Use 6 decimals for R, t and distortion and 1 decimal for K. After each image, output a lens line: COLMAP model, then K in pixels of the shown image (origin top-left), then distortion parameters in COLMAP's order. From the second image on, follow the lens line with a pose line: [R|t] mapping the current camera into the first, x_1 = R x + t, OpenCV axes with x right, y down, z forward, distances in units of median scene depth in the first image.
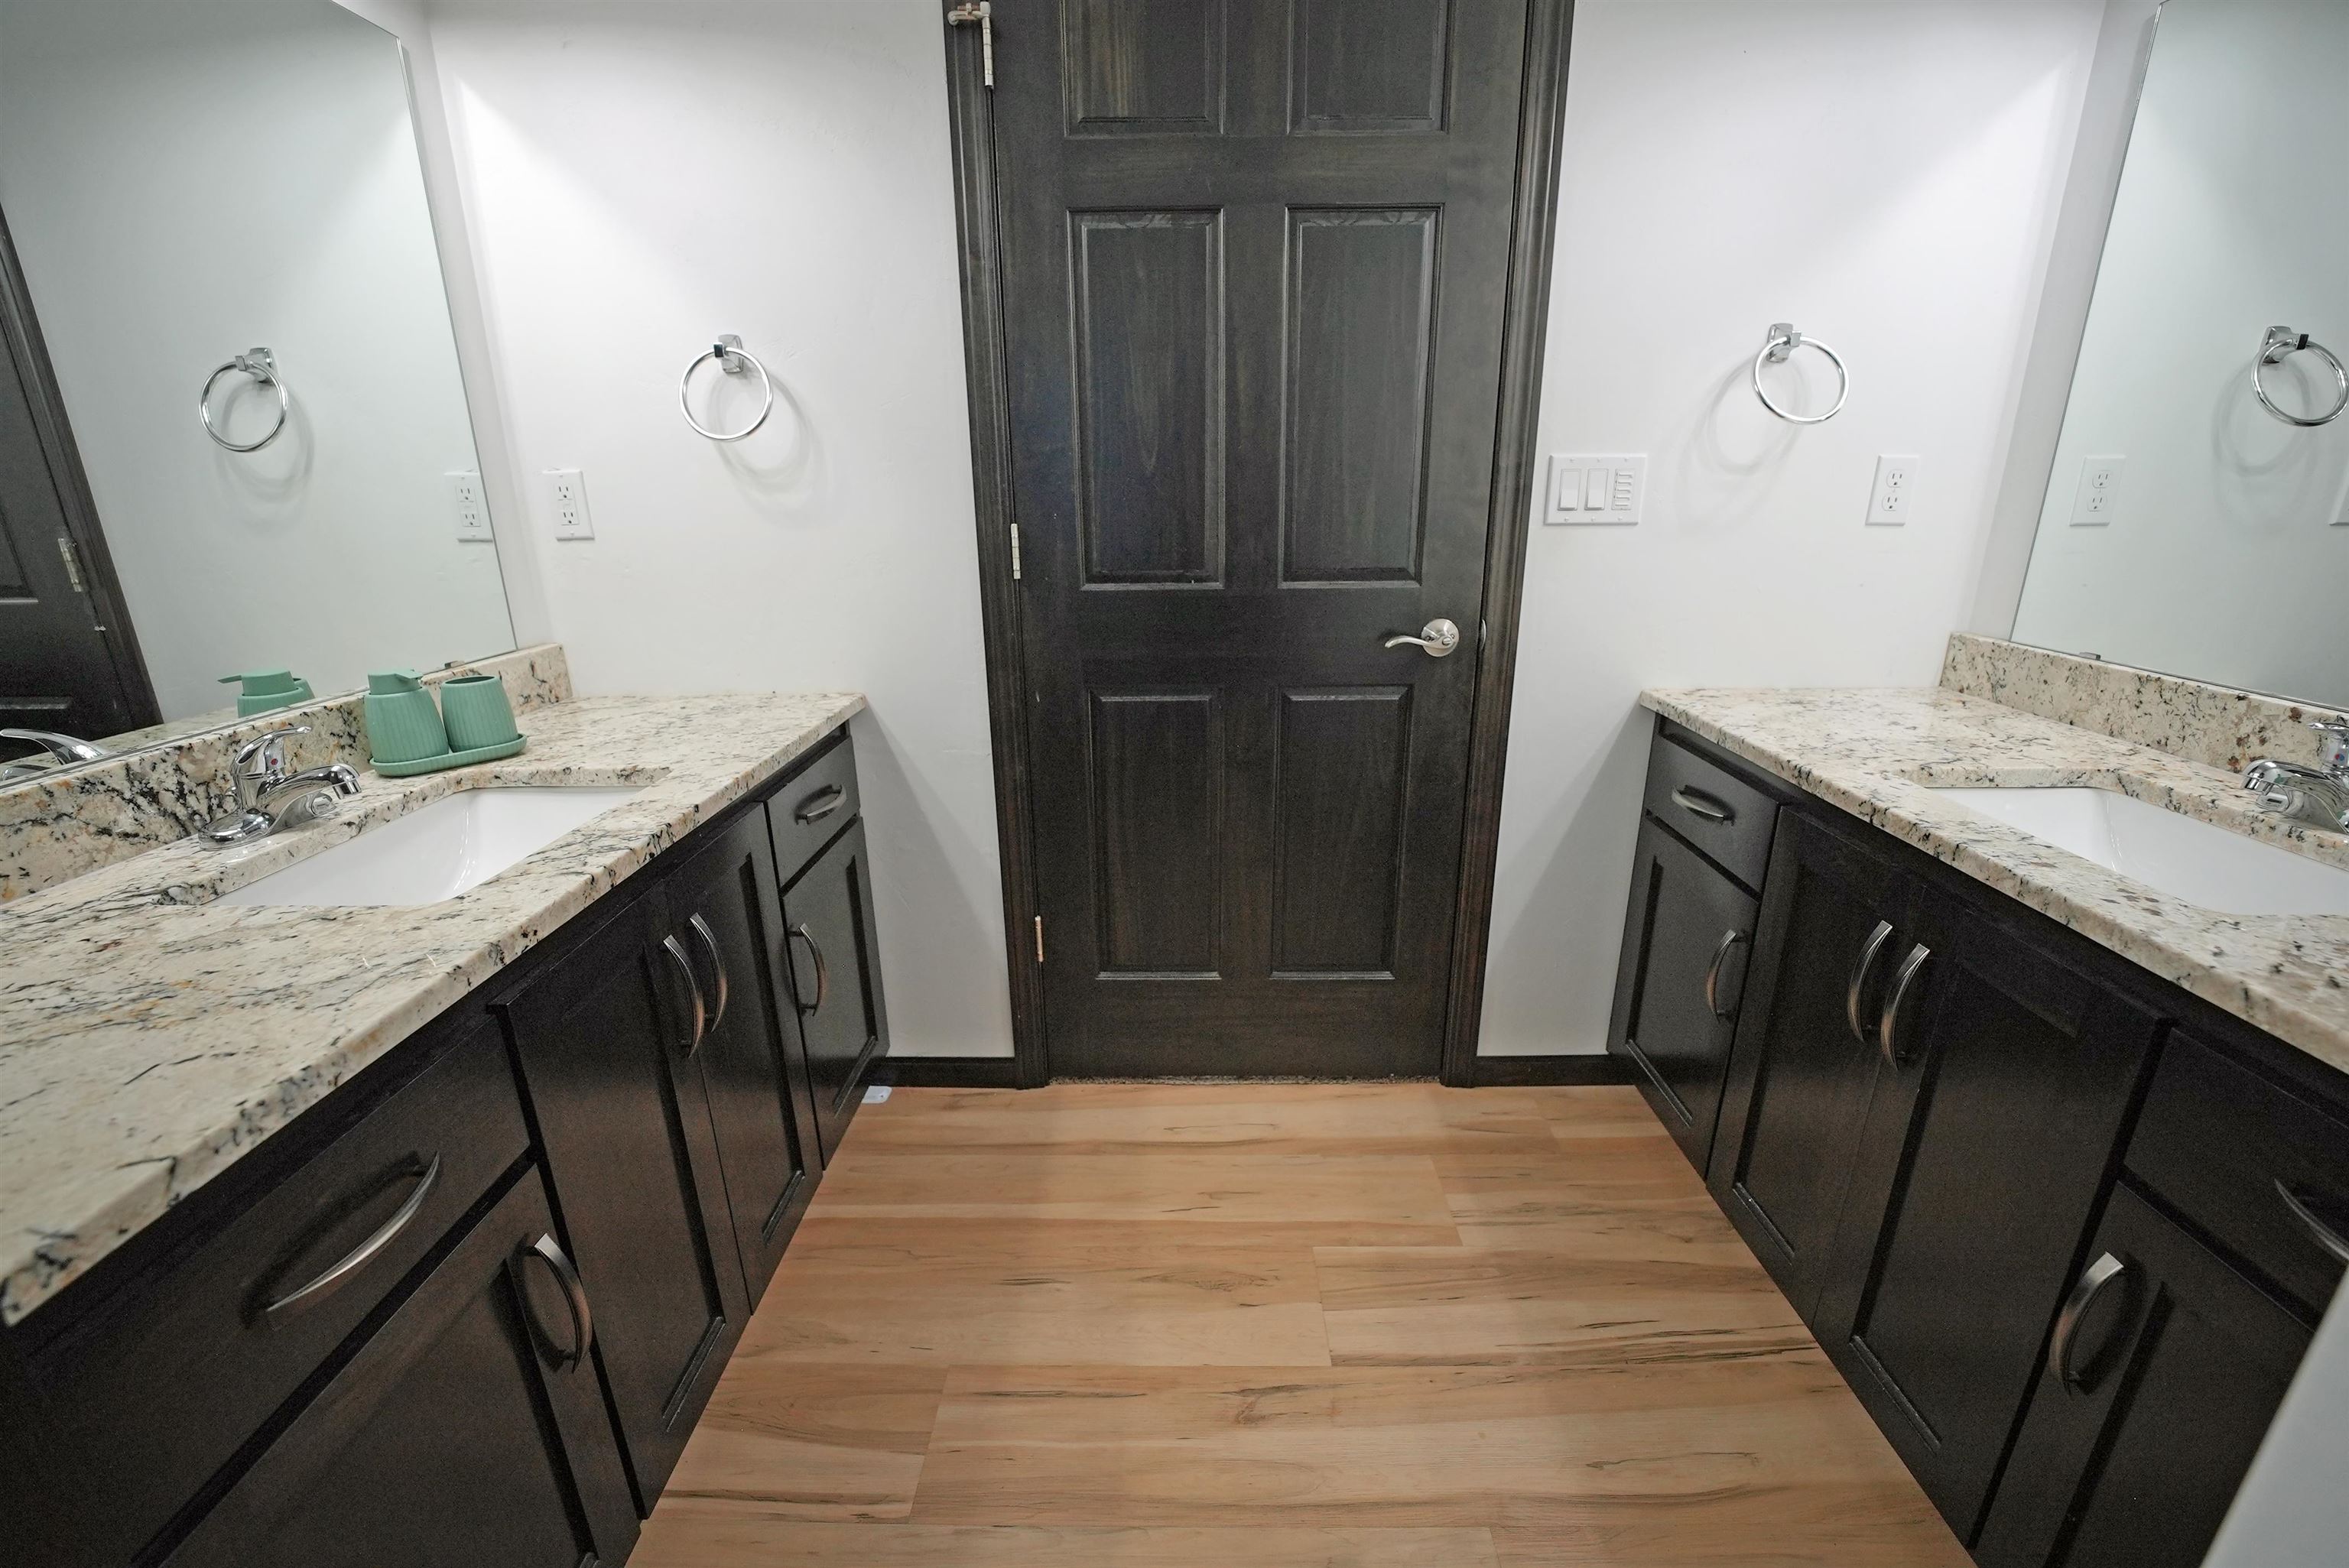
lens RADIAL K [[962.7, 0, 1180.1], [0, 962.7, 785.2], [0, 0, 1]] dist [-0.018455, 0.001755]
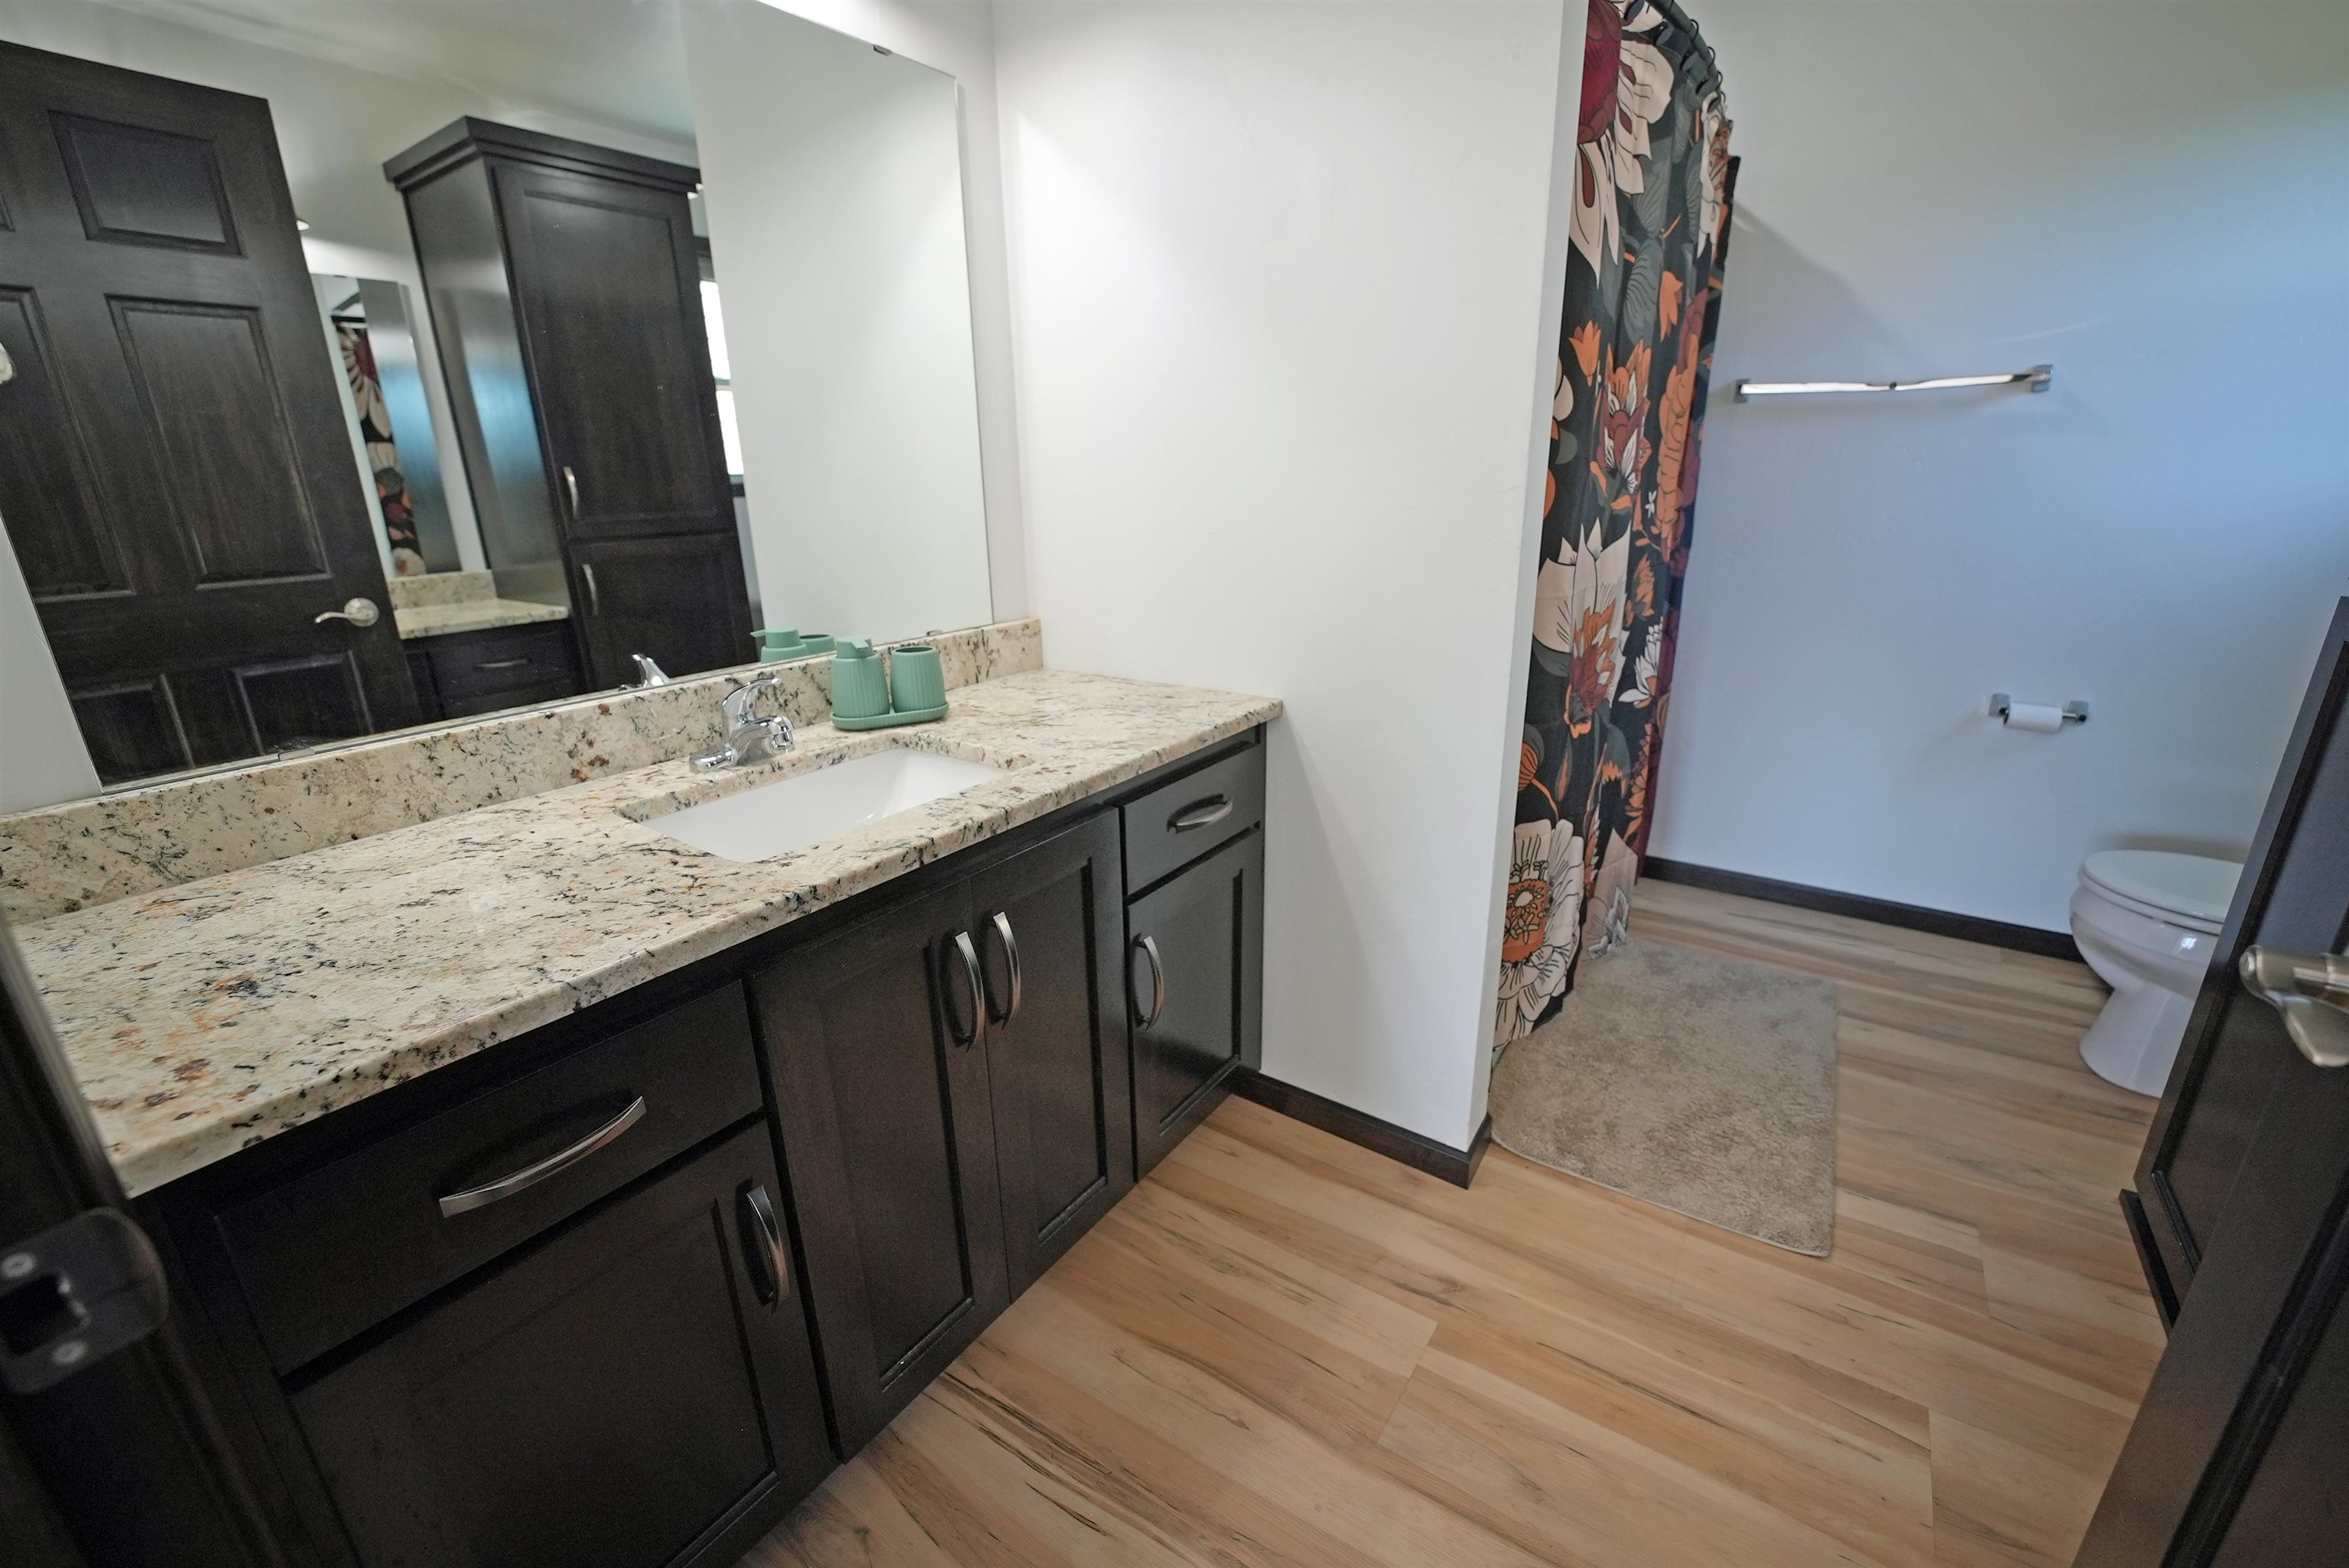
lens RADIAL K [[962.7, 0, 1176.7], [0, 962.7, 783.3], [0, 0, 1]] dist [-0.018455, 0.001755]
pose [[-0.821934, -0.157373, 0.547411, 0.034032], [0.197496, 0.822707, 0.533056, -0.443988], [-0.534247, 0.546248, -0.645130, 1.355169]]
